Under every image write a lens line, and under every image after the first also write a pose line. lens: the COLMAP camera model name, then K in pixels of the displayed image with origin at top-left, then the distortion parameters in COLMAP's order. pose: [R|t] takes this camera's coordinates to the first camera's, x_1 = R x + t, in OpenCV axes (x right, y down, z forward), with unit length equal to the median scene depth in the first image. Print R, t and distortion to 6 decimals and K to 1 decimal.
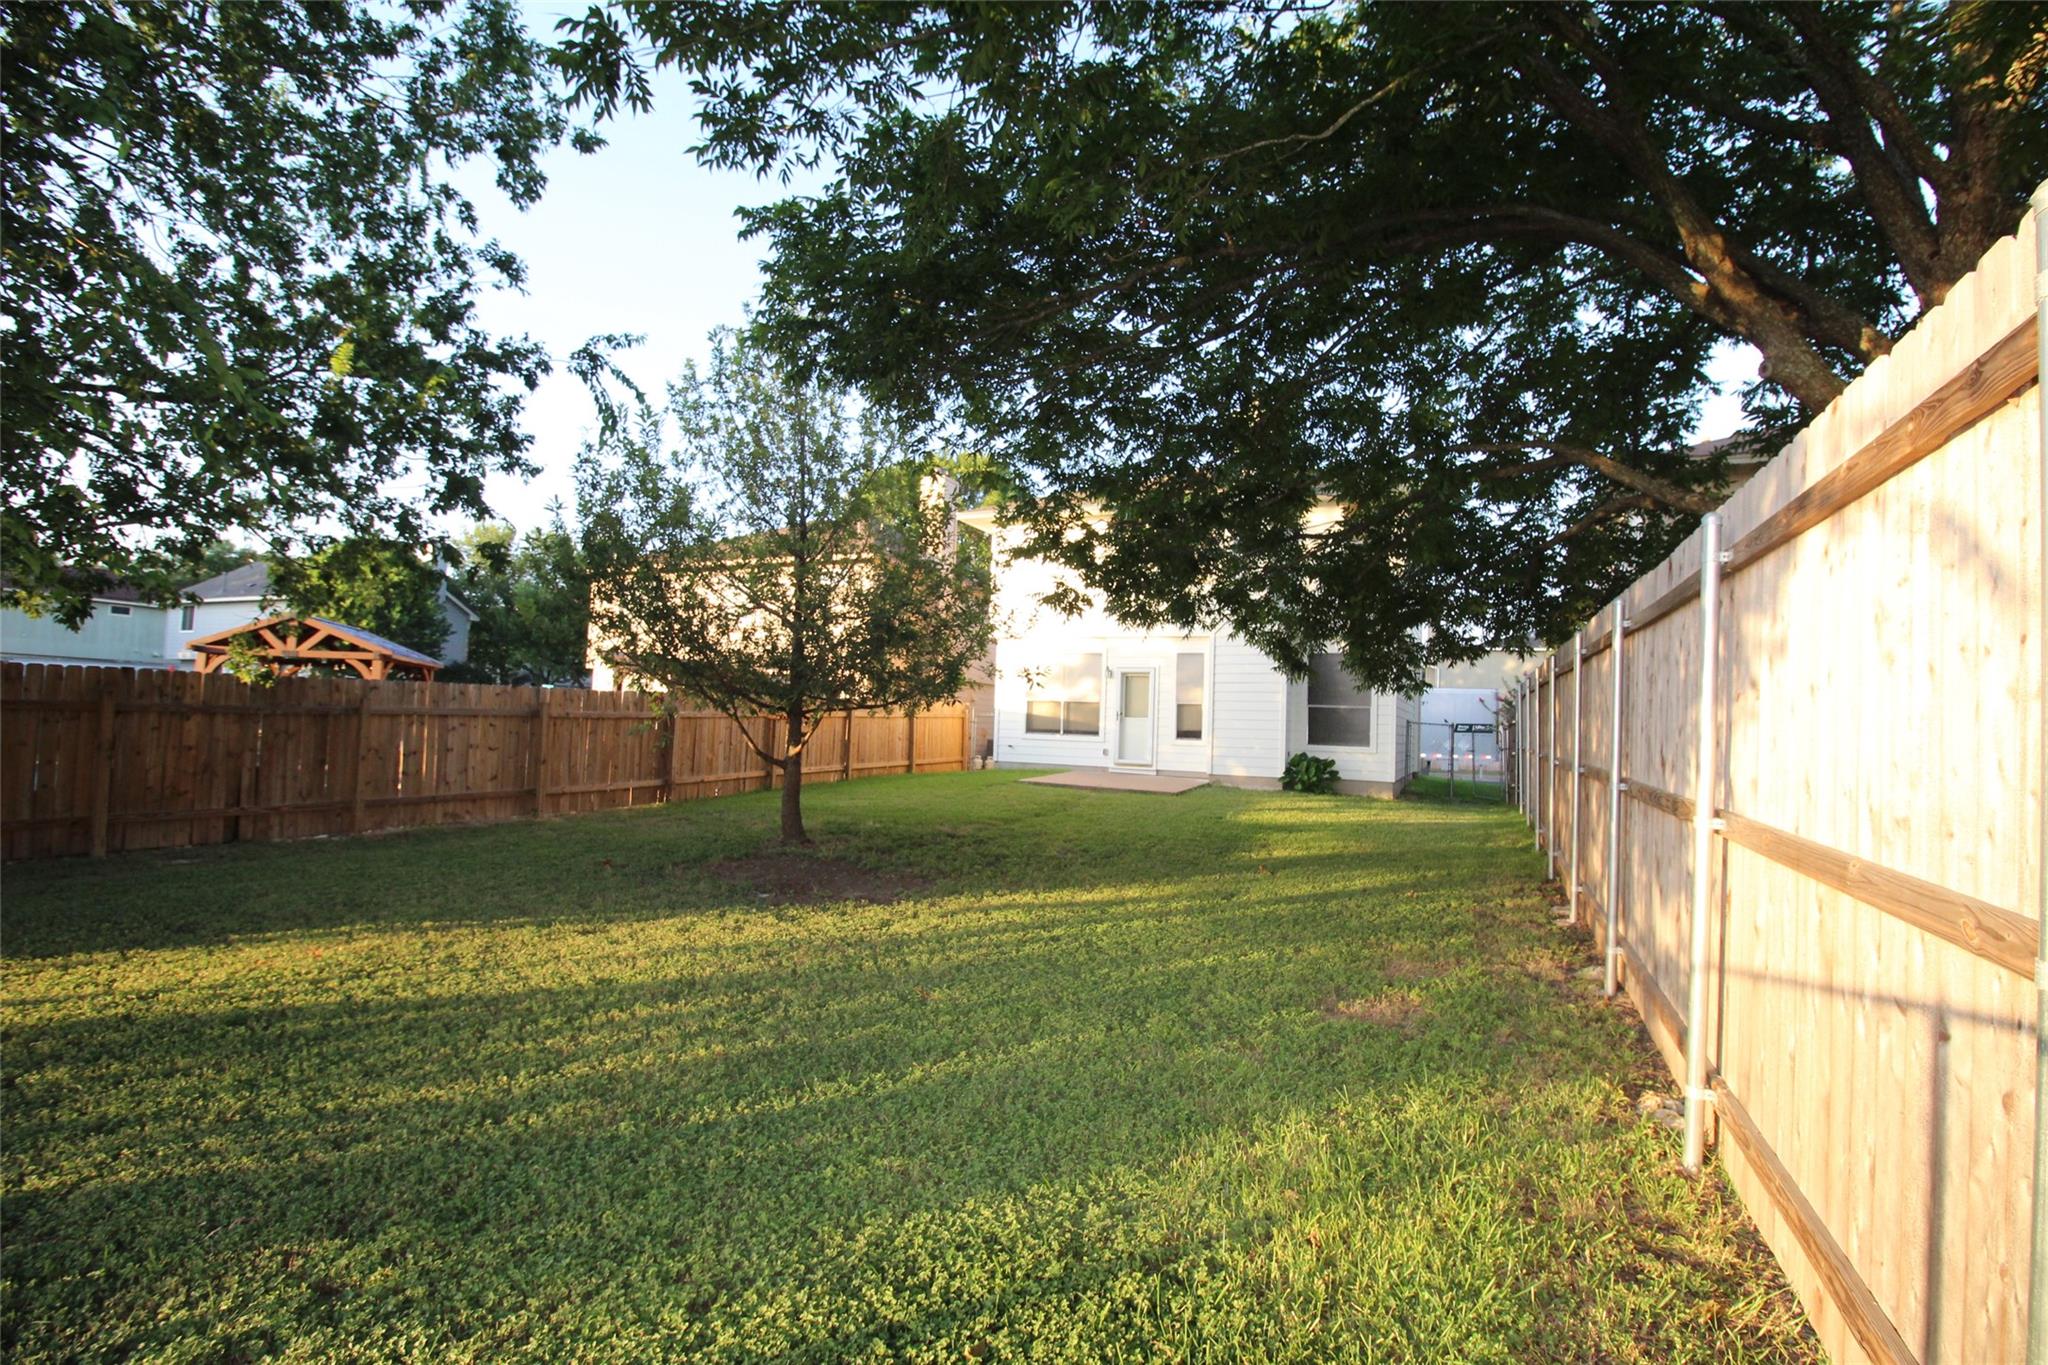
lens RADIAL K [[946.7, 0, 1022.6], [0, 946.7, 687.0], [0, 0, 1]] dist [-0.010769, -0.006791]
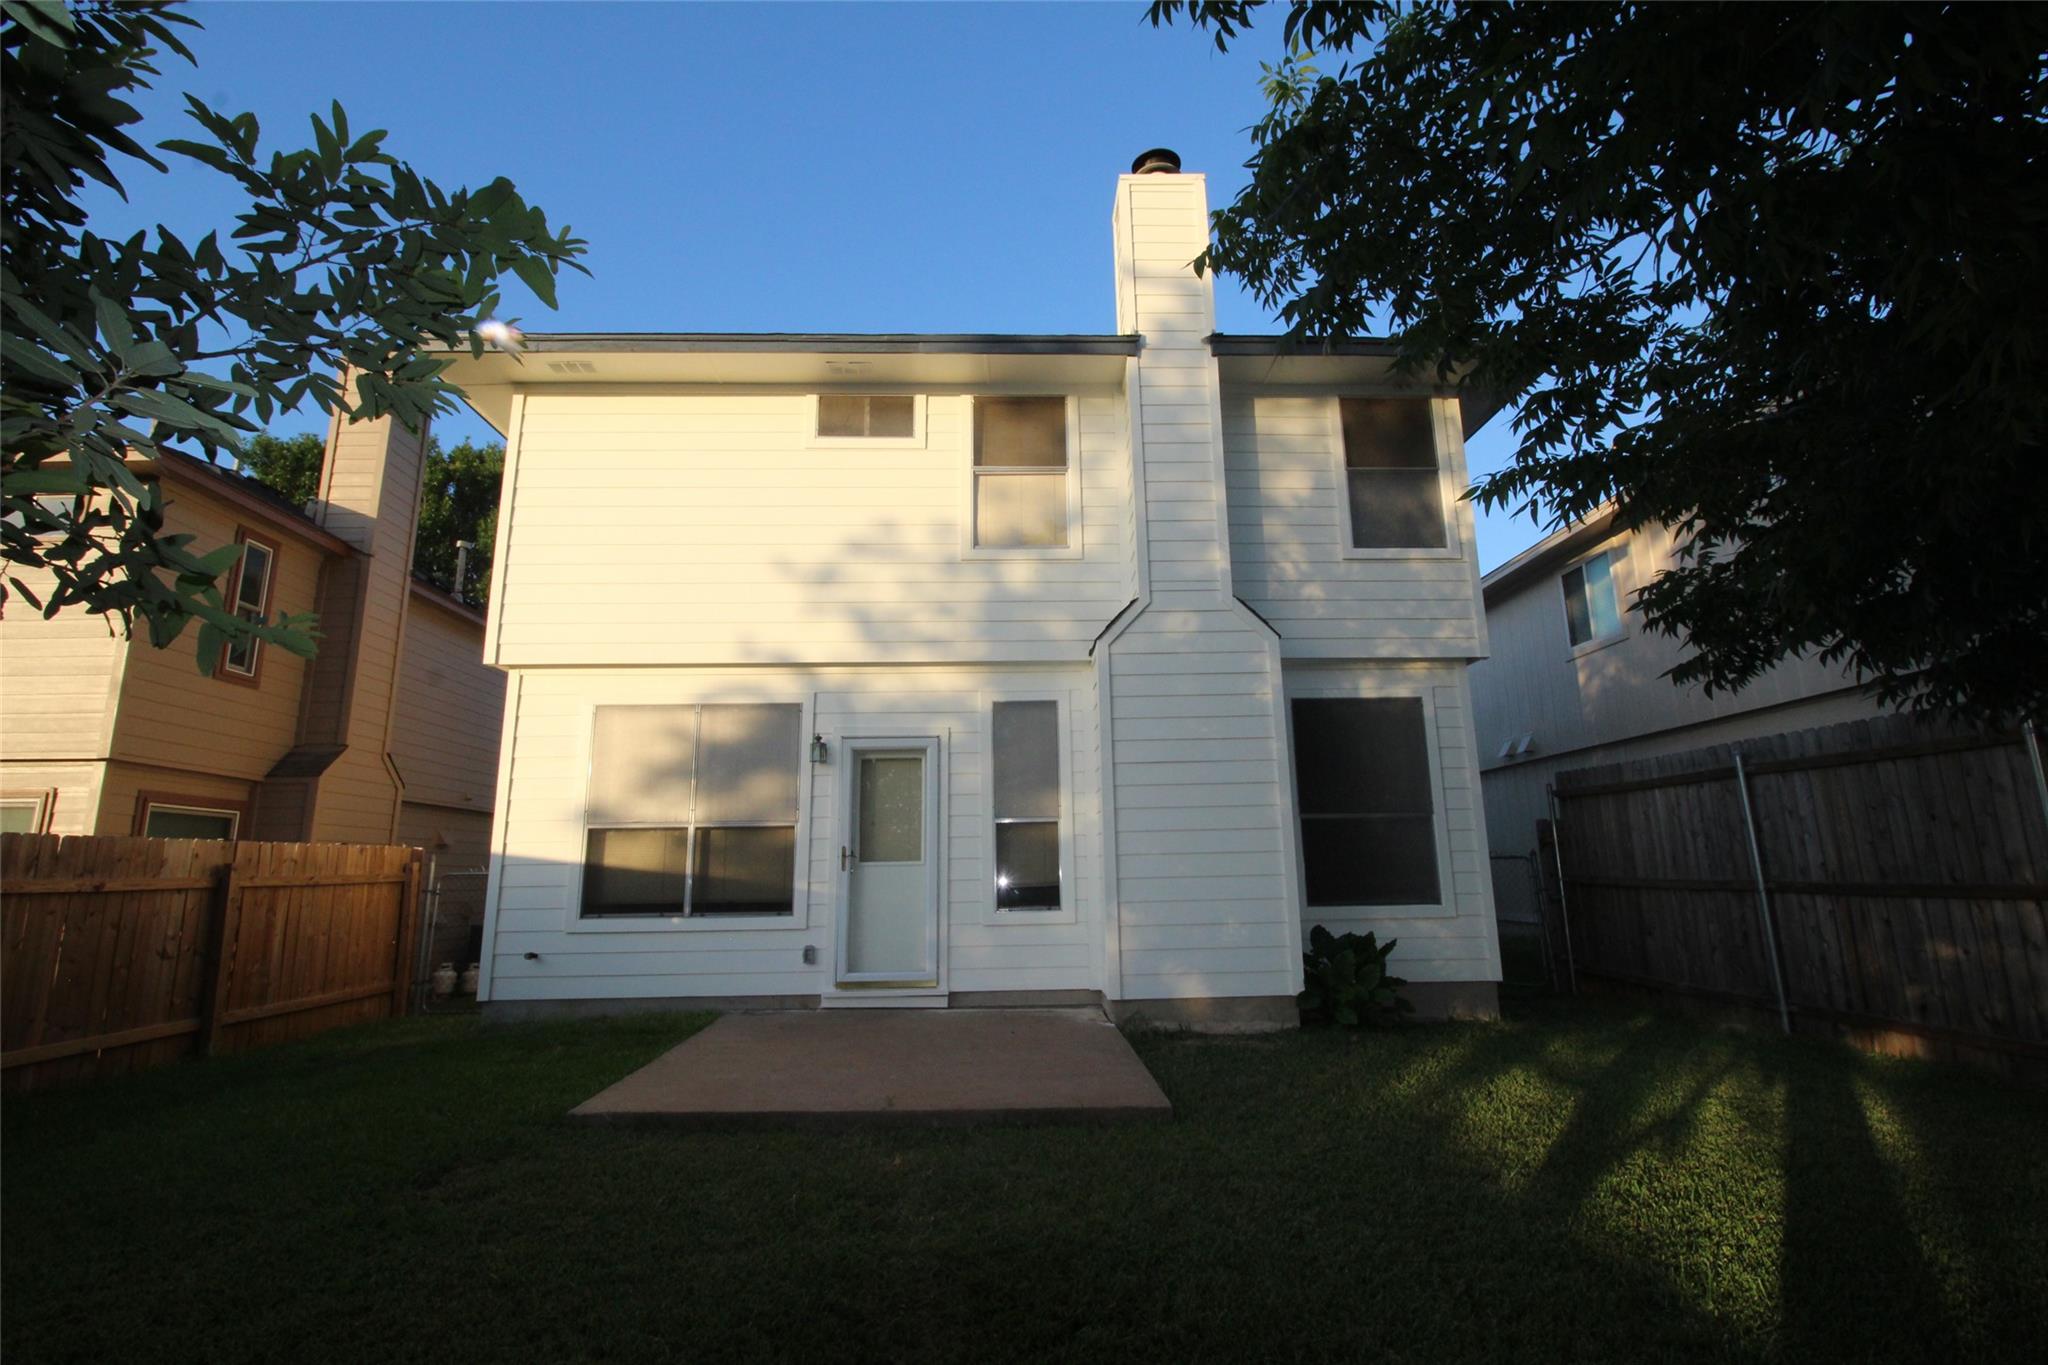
lens RADIAL K [[946.7, 0, 1020.6], [0, 946.7, 682.2], [0, 0, 1]] dist [-0.010769, -0.006791]
pose [[0.888350, 0.048612, 0.456587, -0.018022], [0.026644, 0.987247, -0.156951, 0.021191], [-0.458394, 0.151593, 0.875725, 0.602198]]
